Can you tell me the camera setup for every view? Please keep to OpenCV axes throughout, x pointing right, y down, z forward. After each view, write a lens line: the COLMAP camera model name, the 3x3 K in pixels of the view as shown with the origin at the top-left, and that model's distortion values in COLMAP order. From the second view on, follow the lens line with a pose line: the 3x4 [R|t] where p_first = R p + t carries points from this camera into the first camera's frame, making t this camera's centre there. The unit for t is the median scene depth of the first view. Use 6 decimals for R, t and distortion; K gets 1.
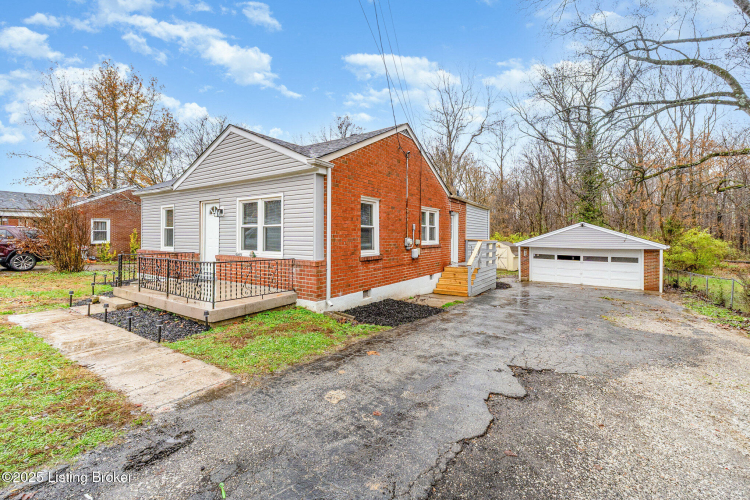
lens RADIAL K [[321.5, 0, 358.4], [0, 321.5, 234.8], [0, 0, 1]] dist [0.008375, 0.000652]
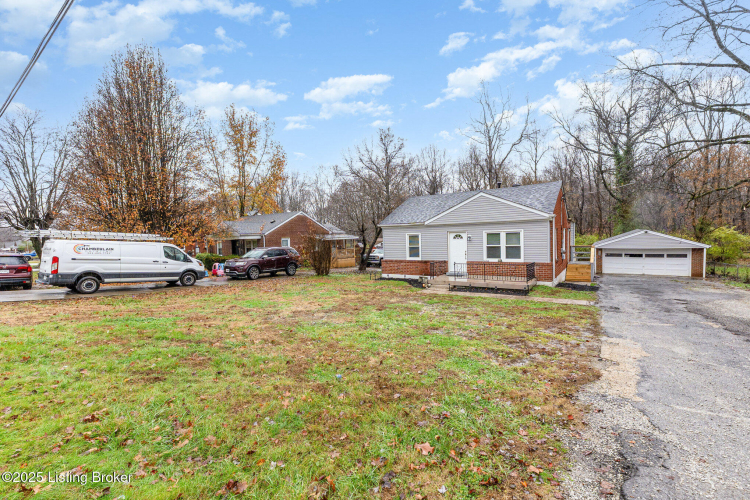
lens RADIAL K [[321.5, 0, 368.5], [0, 321.5, 252.9], [0, 0, 1]] dist [0.008375, 0.000652]
pose [[0.999353, -0.031917, -0.016563, -0.505366], [0.032667, 0.998353, 0.047153, -0.047294], [0.015031, -0.047663, 0.998750, -0.438198]]
